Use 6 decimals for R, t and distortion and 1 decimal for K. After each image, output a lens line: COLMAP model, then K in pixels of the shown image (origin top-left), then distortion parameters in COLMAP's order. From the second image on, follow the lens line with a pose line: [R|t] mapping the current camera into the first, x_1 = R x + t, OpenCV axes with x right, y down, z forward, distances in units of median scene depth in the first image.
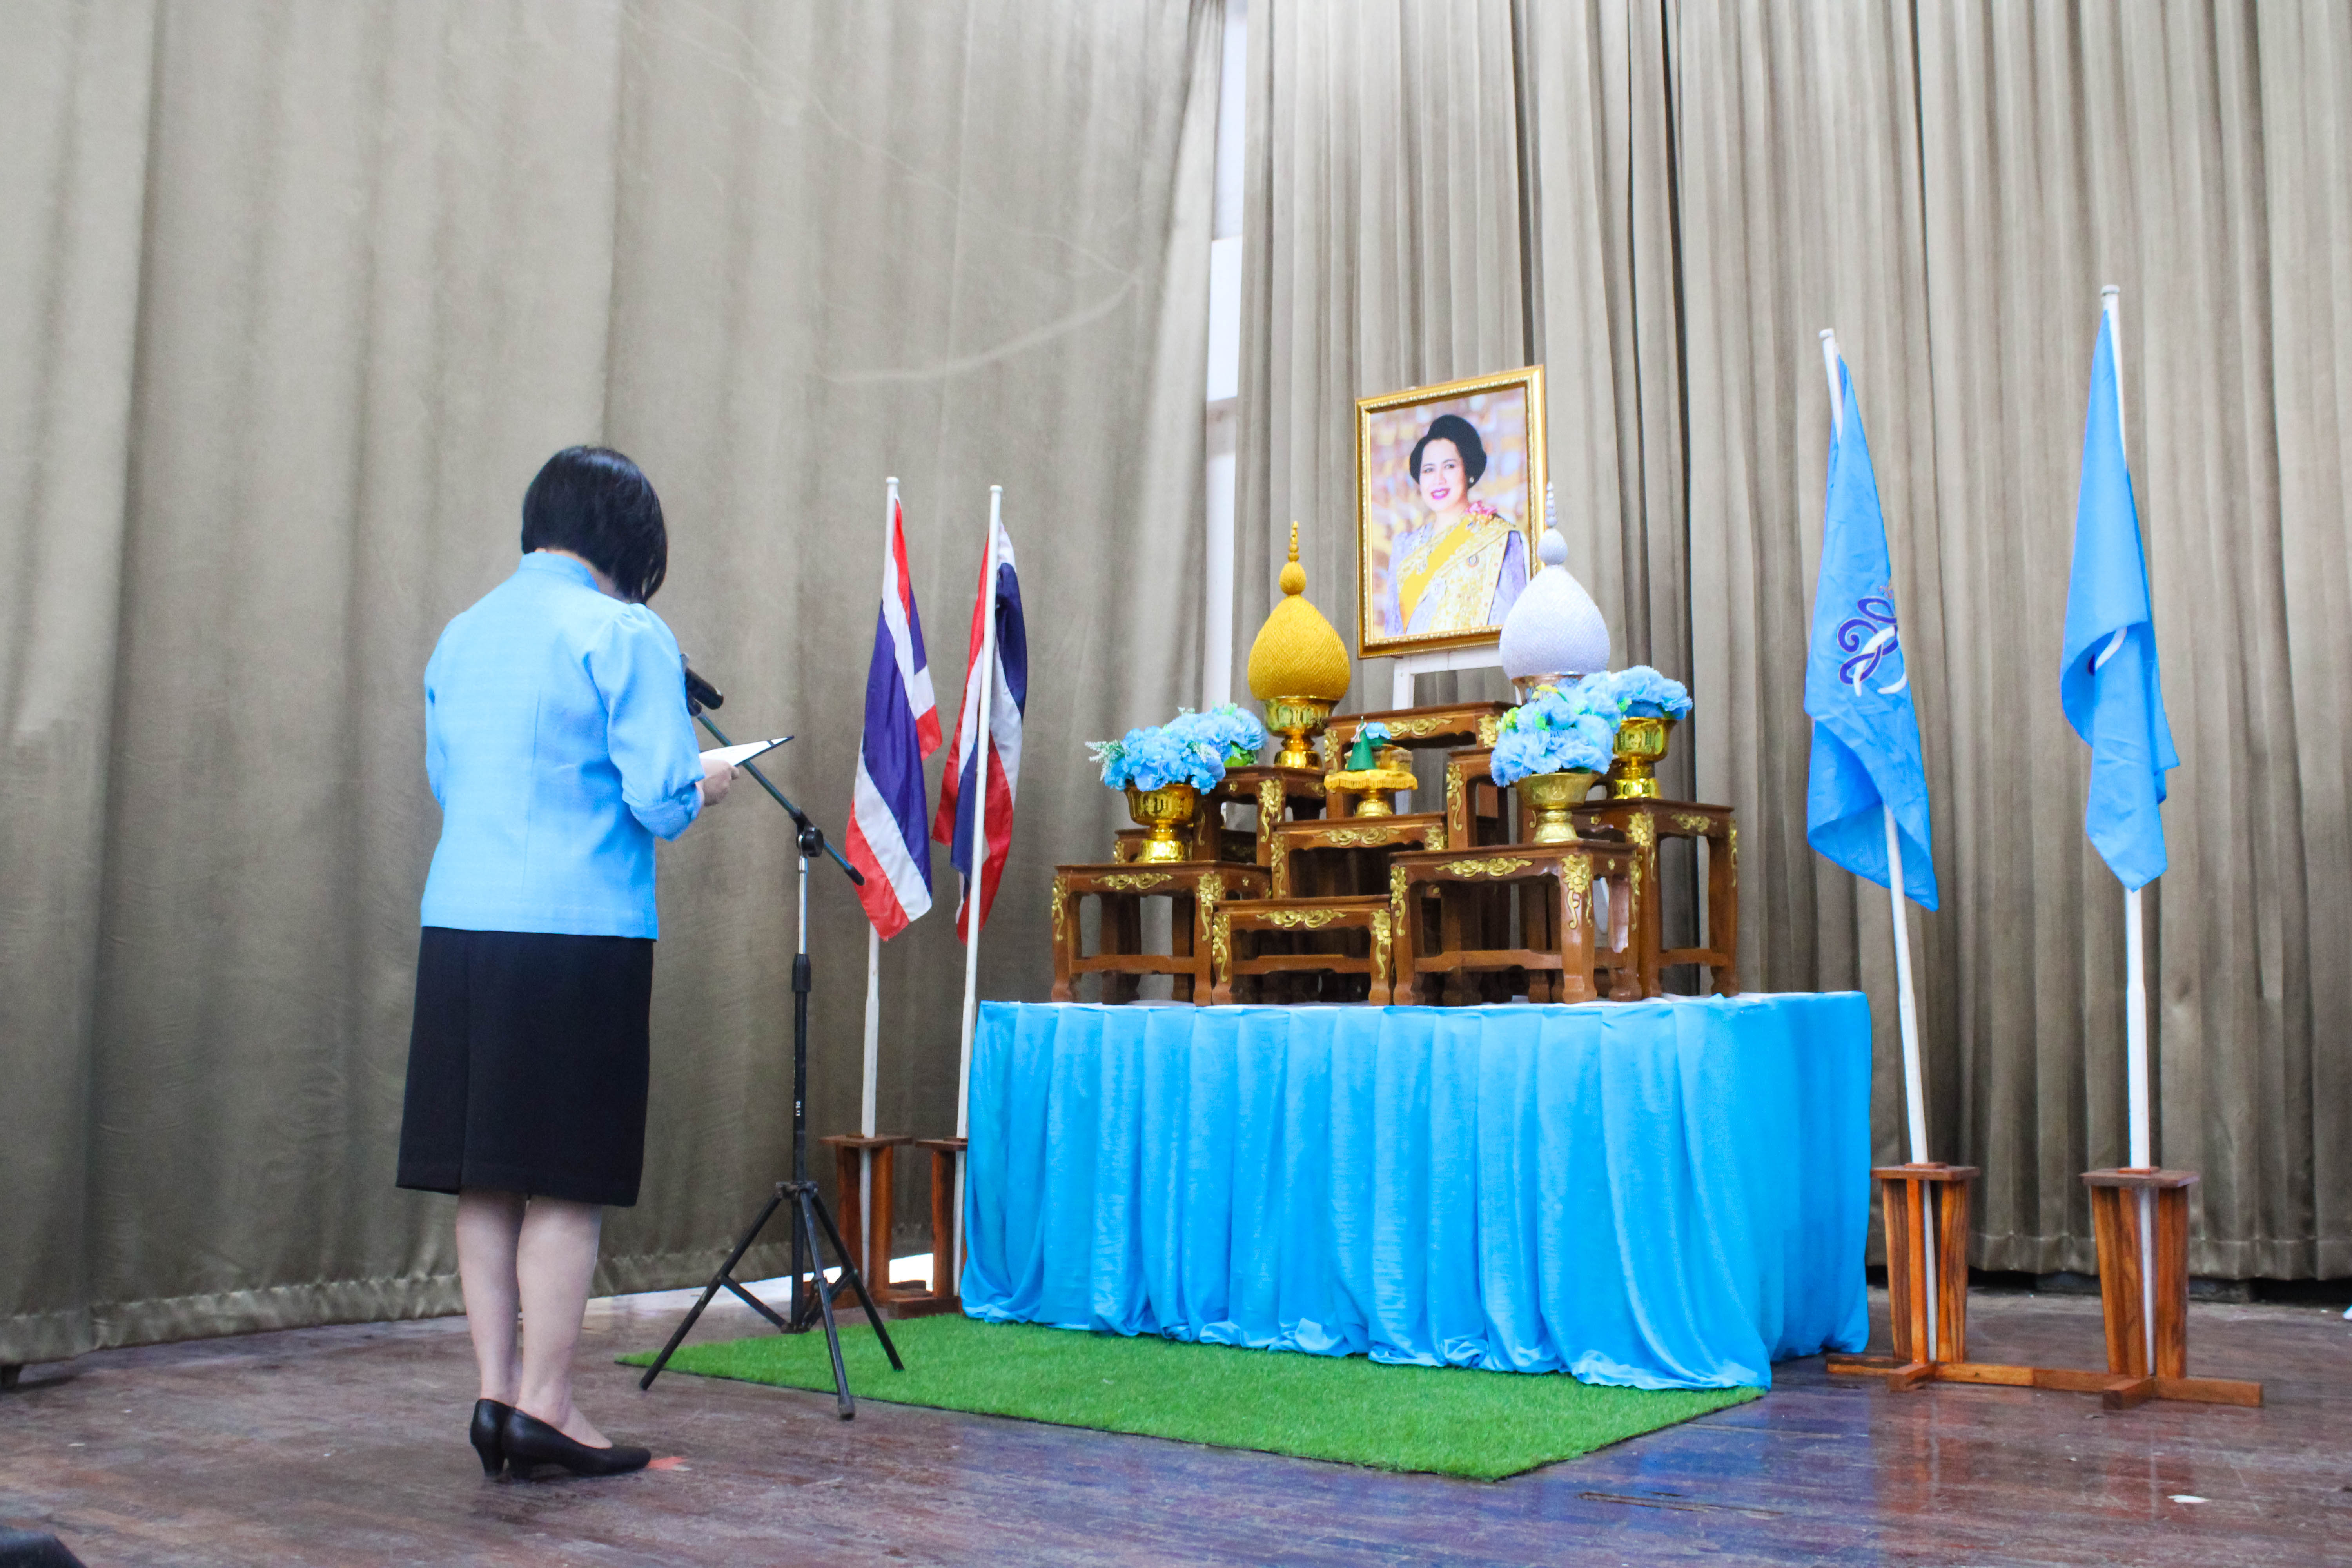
lens RADIAL K [[2368.1, 0, 1182.5], [0, 2368.1, 774.4], [0, 0, 1]] dist [-0.071056, 0.000000]
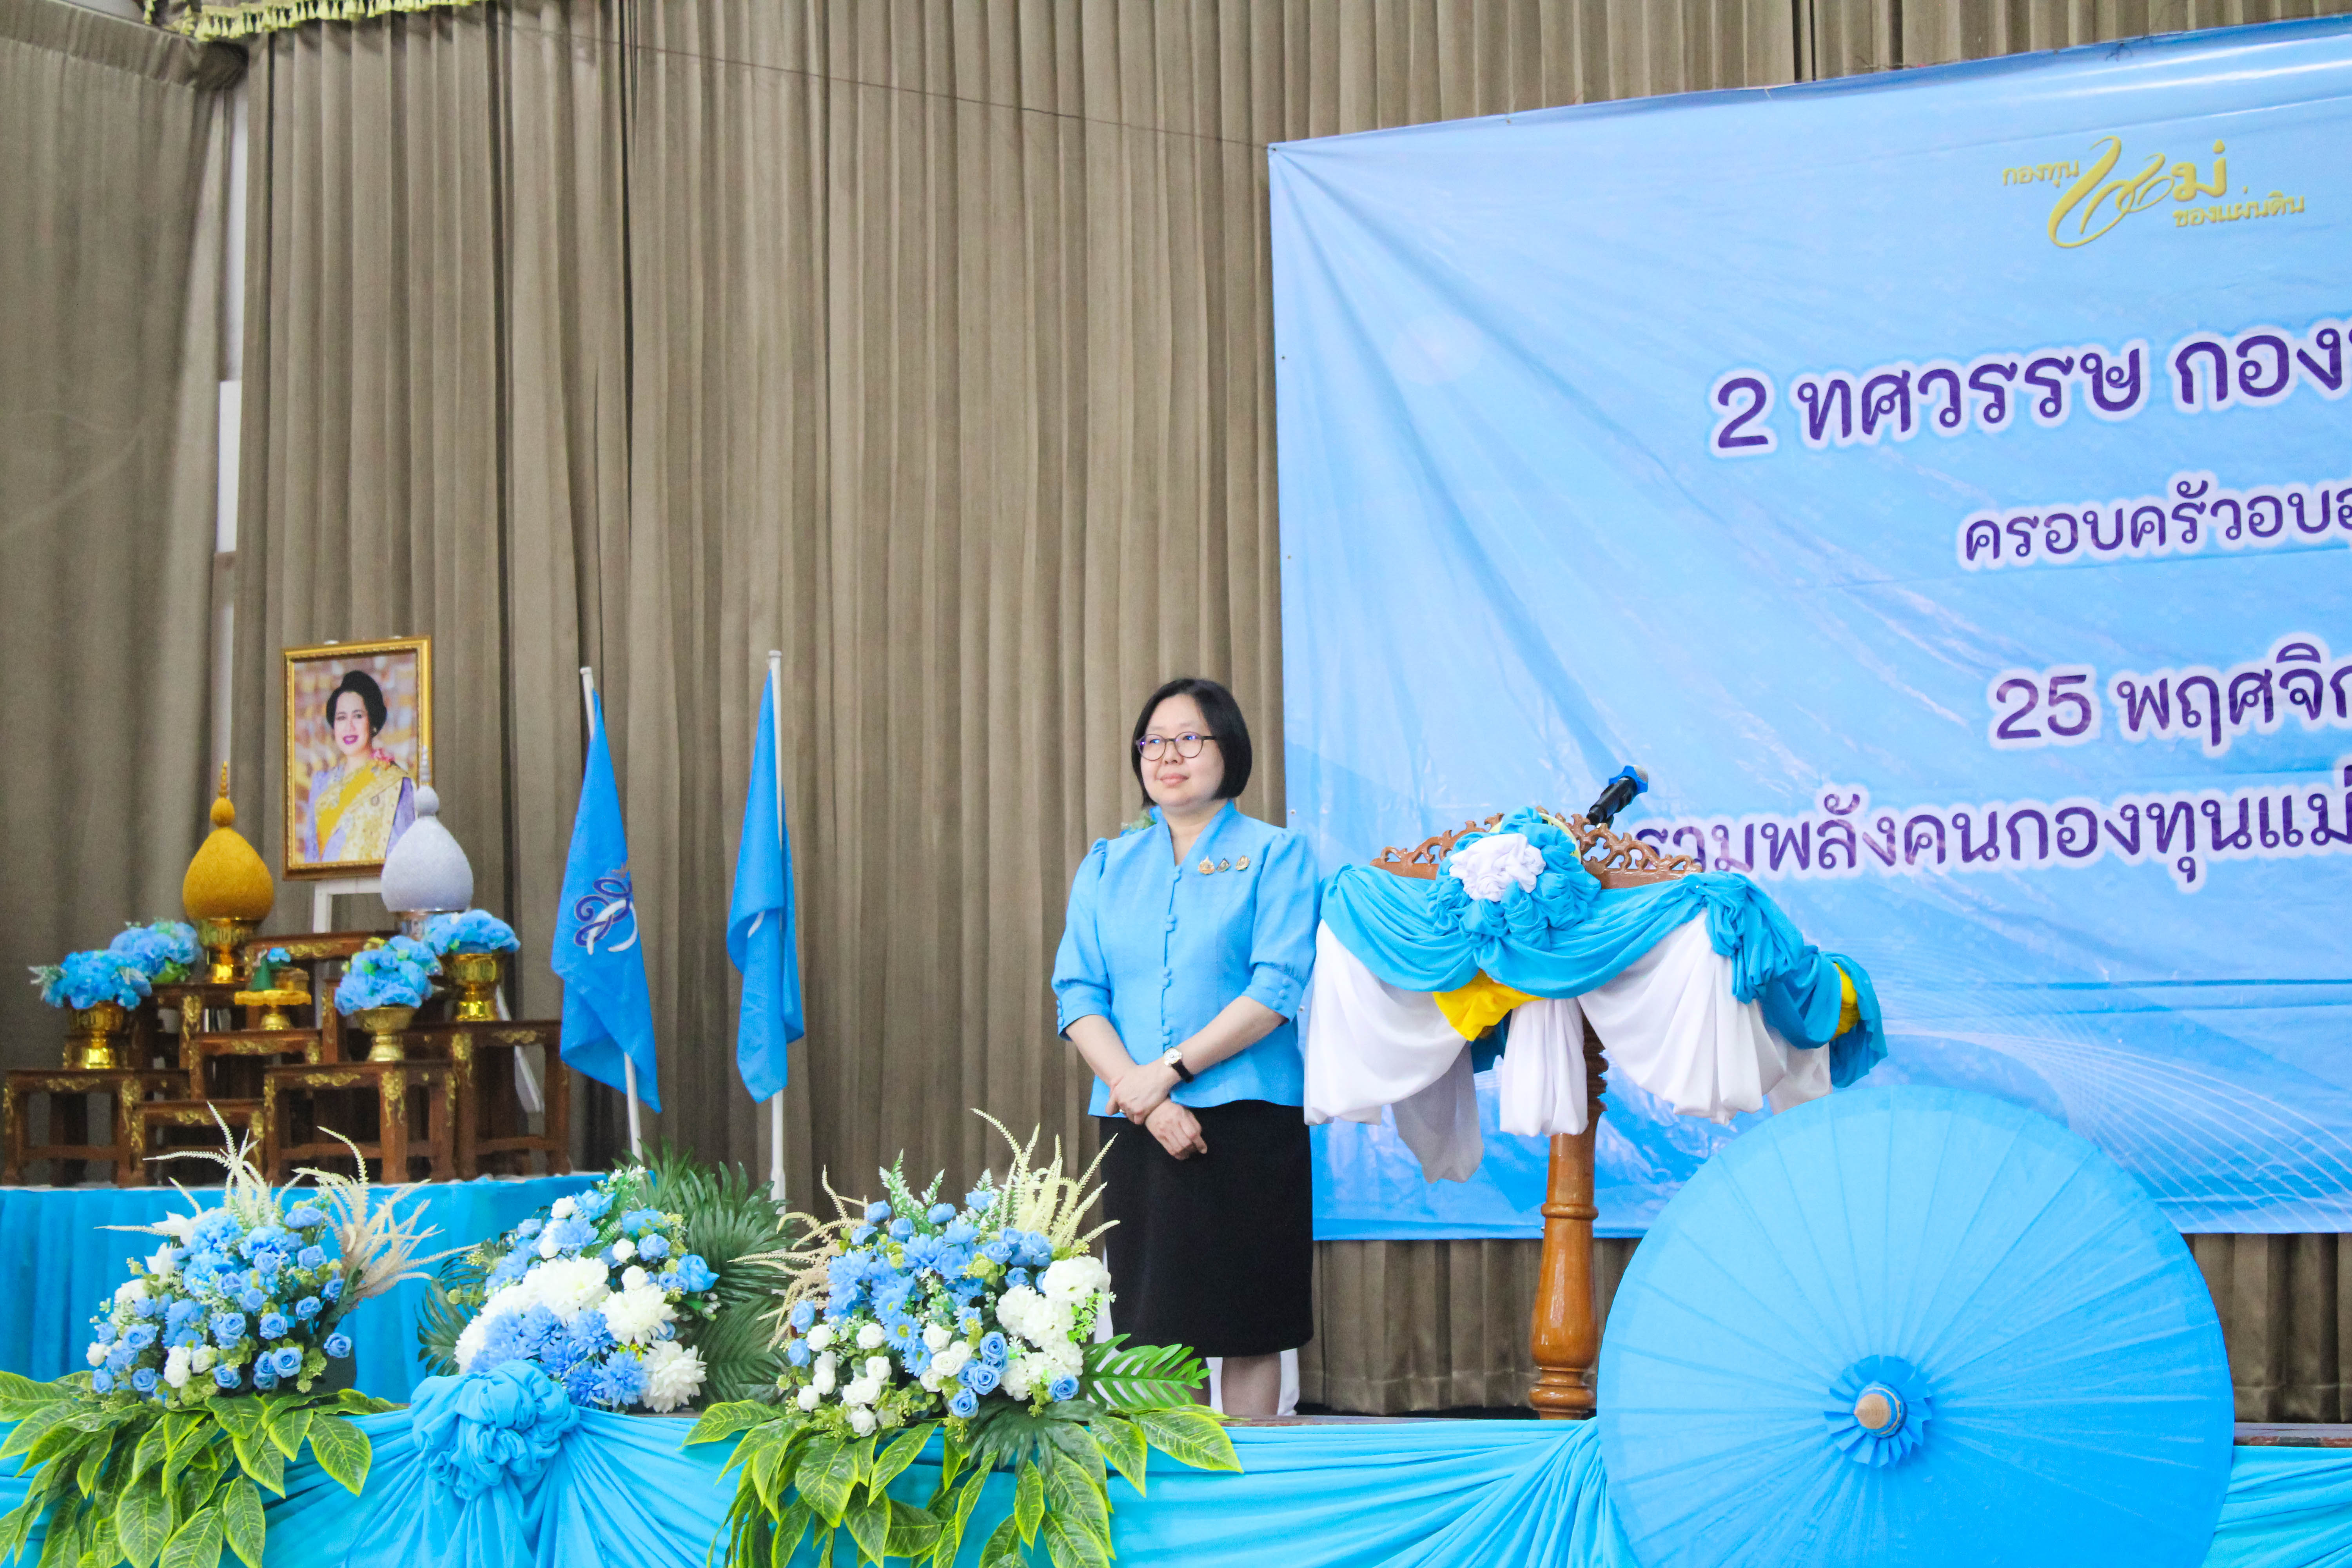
lens RADIAL K [[5123.7, 0, 1180.2], [0, 5123.7, 789.5], [0, 0, 1]] dist [0.058401, 0.000000]
pose [[0.994799, -0.006001, 0.101676, 0.270192], [0.002489, 0.999397, 0.034628, -0.189231], [-0.101823, -0.034195, 0.994215, -1.608525]]
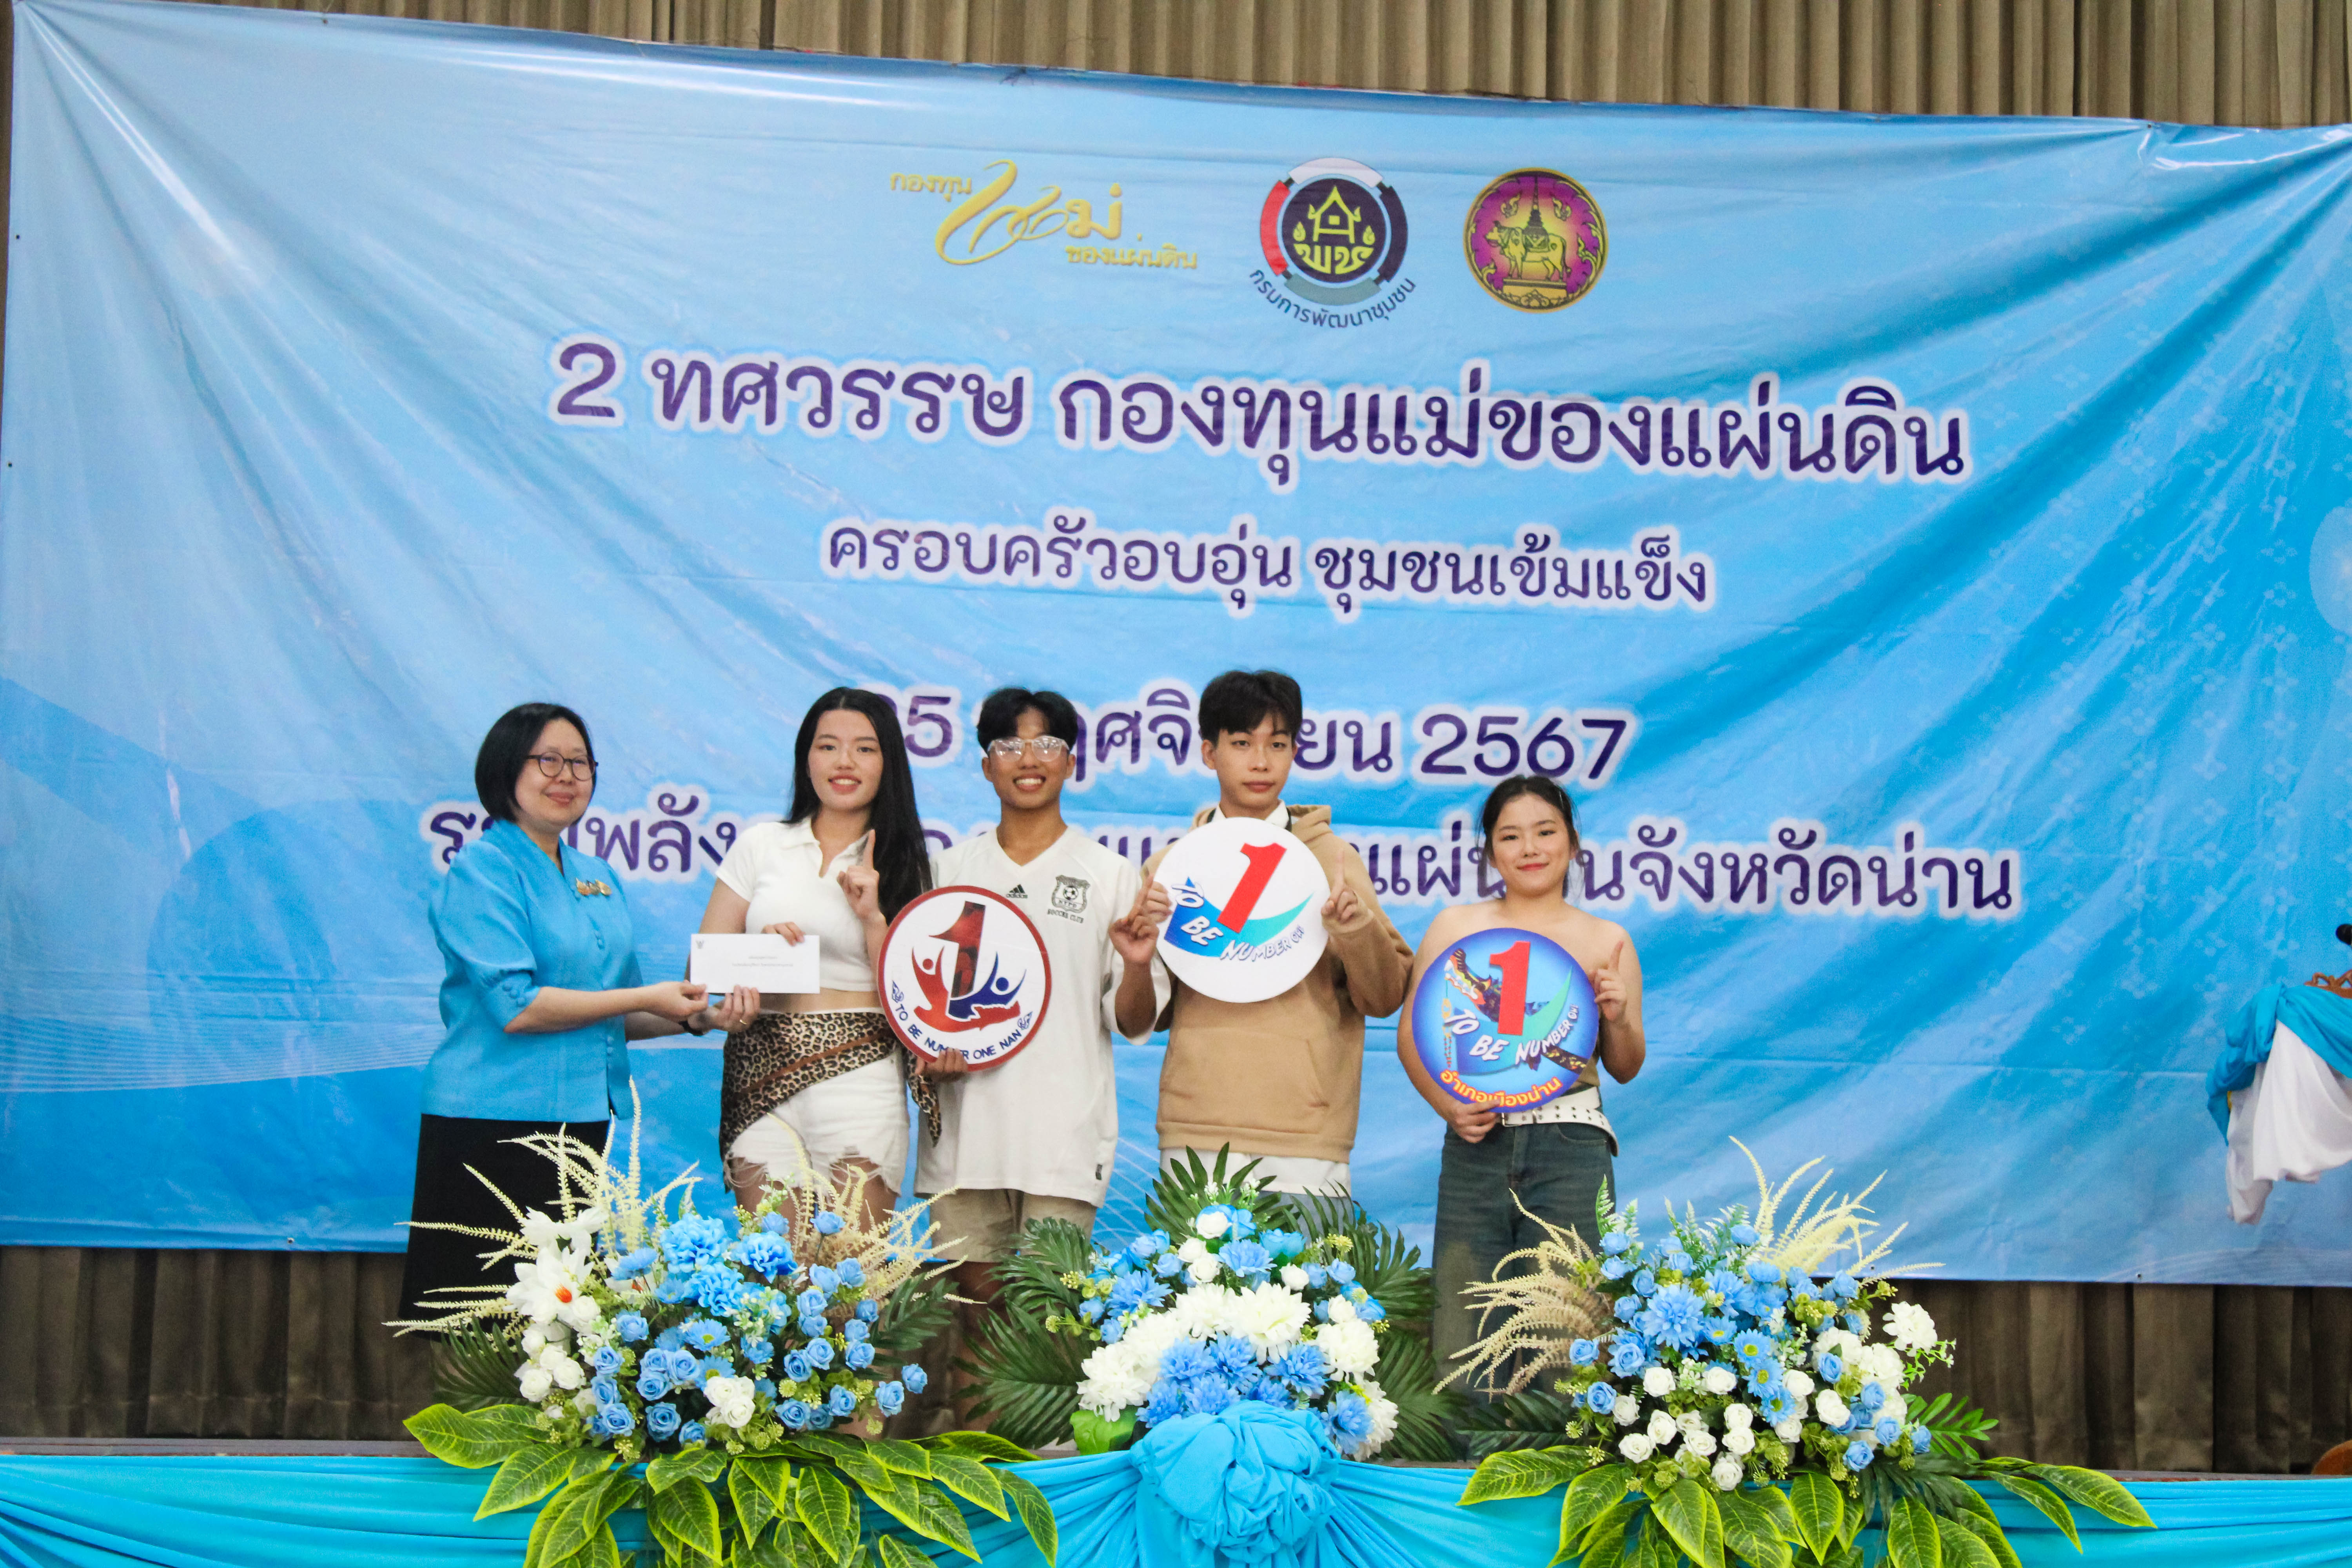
lens RADIAL K [[5200.2, 0, 1163.4], [0, 5200.2, 787.9], [0, 0, 1]] dist [0.098532, 0.000000]
pose [[0.698530, 0.074701, 0.711671, -0.693101], [-0.104948, 0.994477, -0.001376, -0.124729], [-0.707843, -0.073728, 0.702512, -1.032075]]
